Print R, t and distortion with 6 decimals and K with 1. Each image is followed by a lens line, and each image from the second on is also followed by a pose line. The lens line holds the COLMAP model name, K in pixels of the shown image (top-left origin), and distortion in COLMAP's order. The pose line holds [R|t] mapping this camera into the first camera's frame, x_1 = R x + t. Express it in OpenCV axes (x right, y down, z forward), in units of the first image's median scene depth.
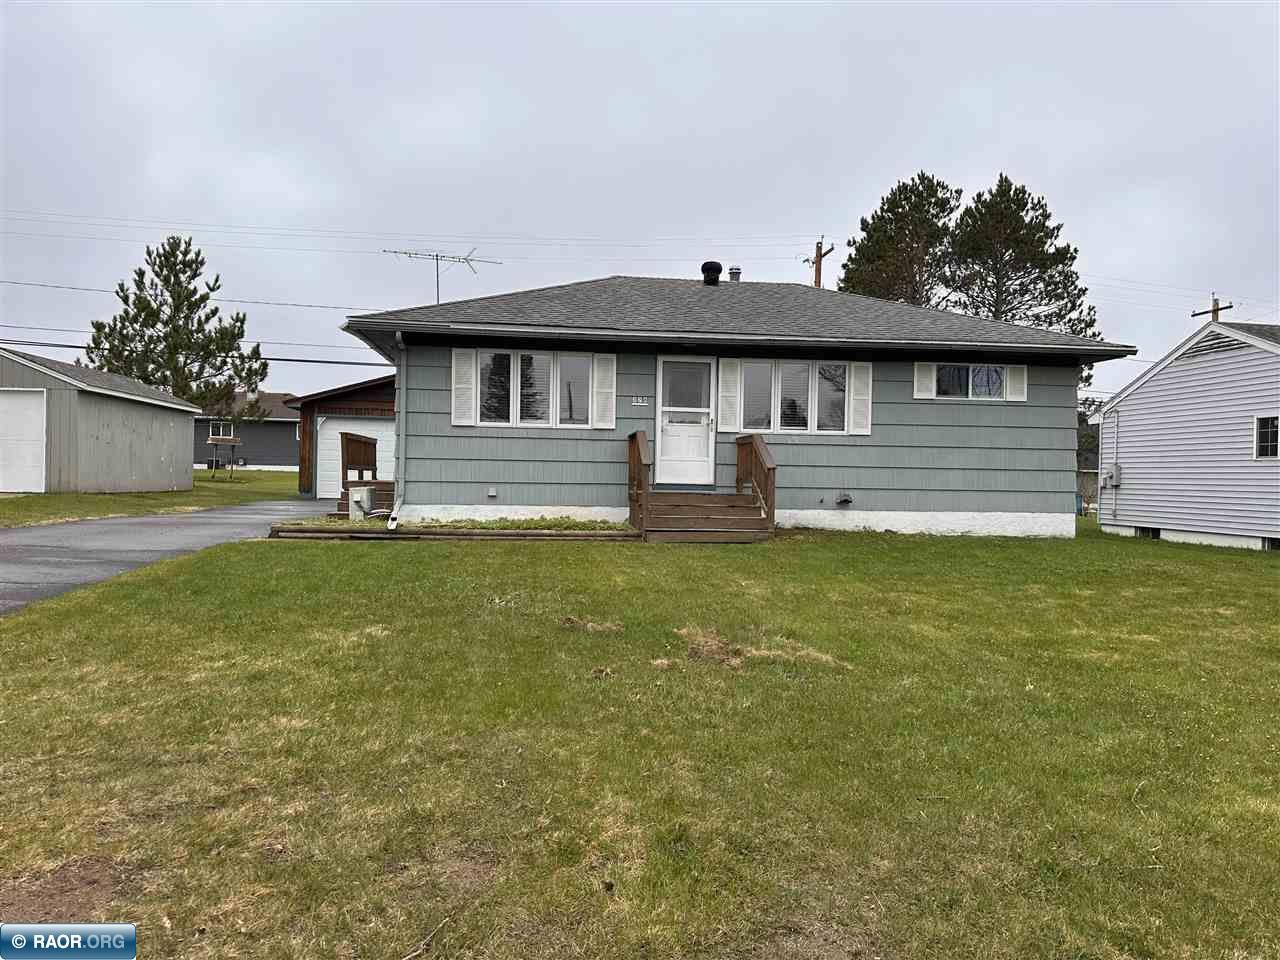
lens RADIAL K [[900.5, 0, 642.7], [0, 900.5, 489.4], [0, 0, 1]] dist [0.038374, -0.003374]
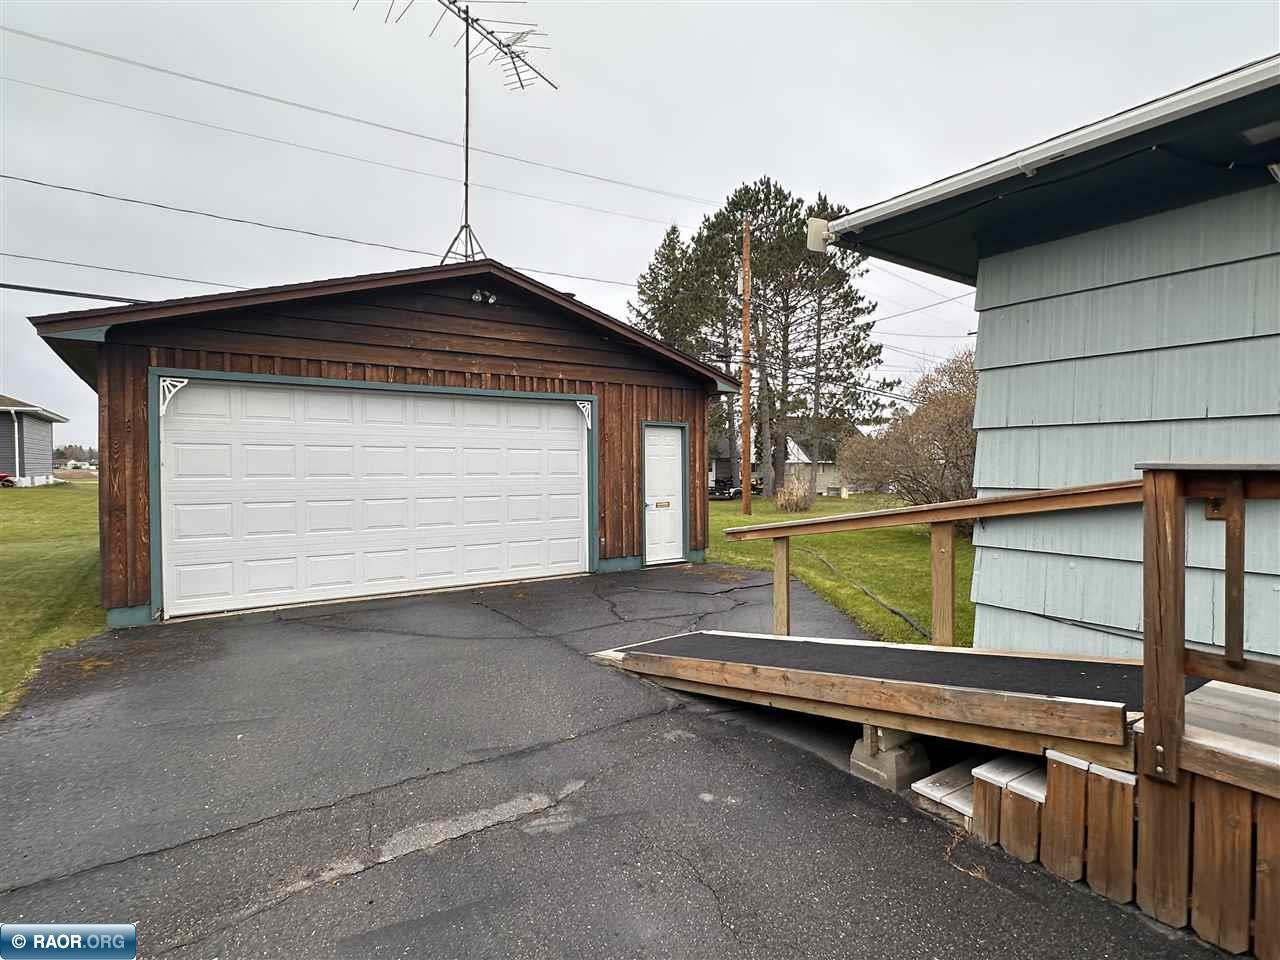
lens RADIAL K [[660.5, 0, 643.2], [0, 660.5, 482.7], [0, 0, 1]] dist [-0.003231, 0.000037]
pose [[0.883377, -0.034515, 0.467390, -0.527790], [0.025430, 0.999345, 0.025735, -0.070693], [-0.467973, -0.010848, 0.883676, 1.165686]]
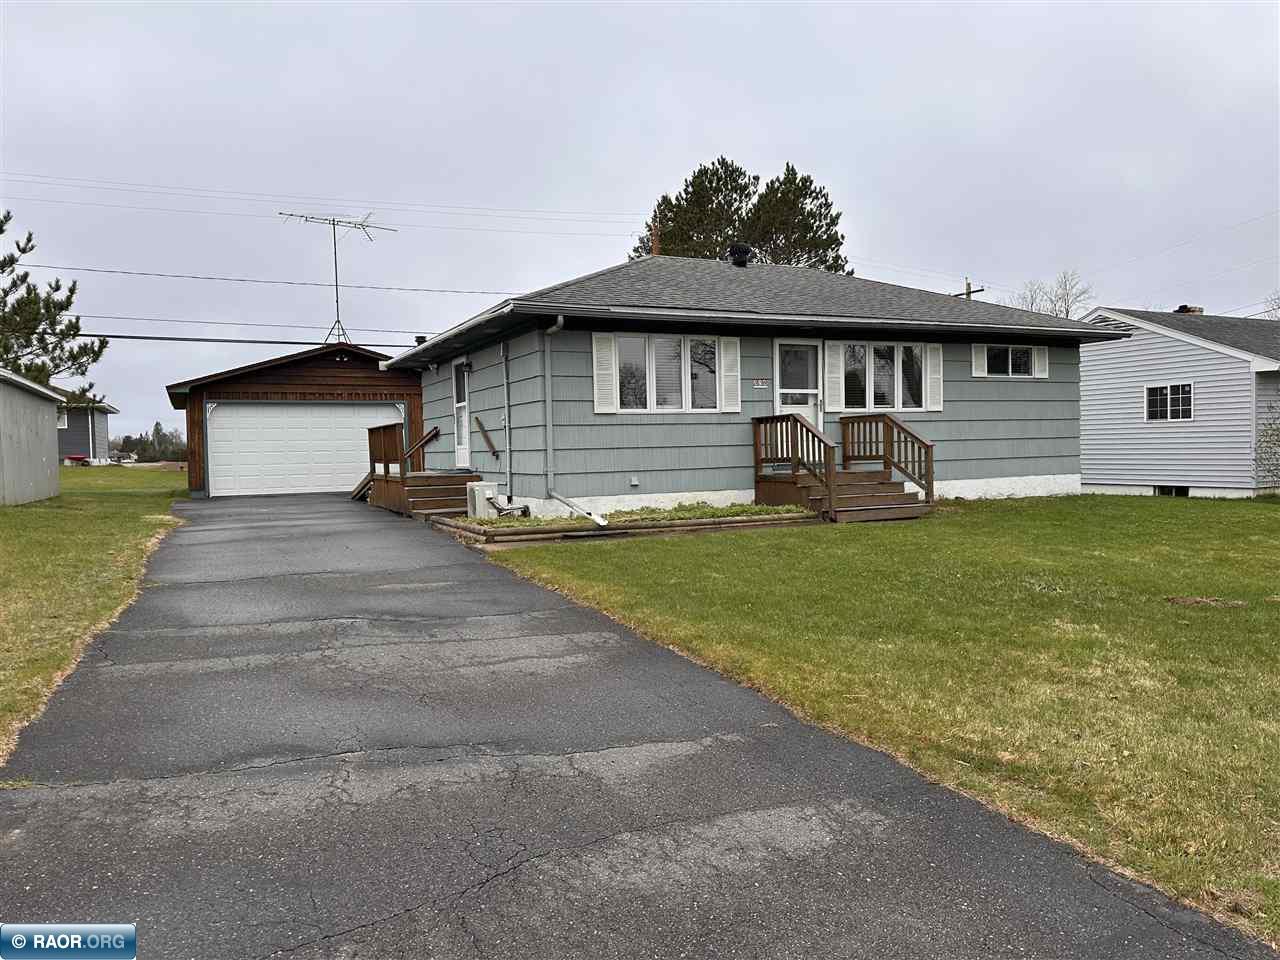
lens RADIAL K [[900.5, 0, 628.0], [0, 900.5, 475.5], [0, 0, 1]] dist [0.038374, -0.003374]
pose [[0.950645, -0.048227, 0.306510, -0.408523], [0.043139, 0.998796, 0.023357, -0.022409], [-0.307268, -0.008981, 0.951581, 0.070659]]
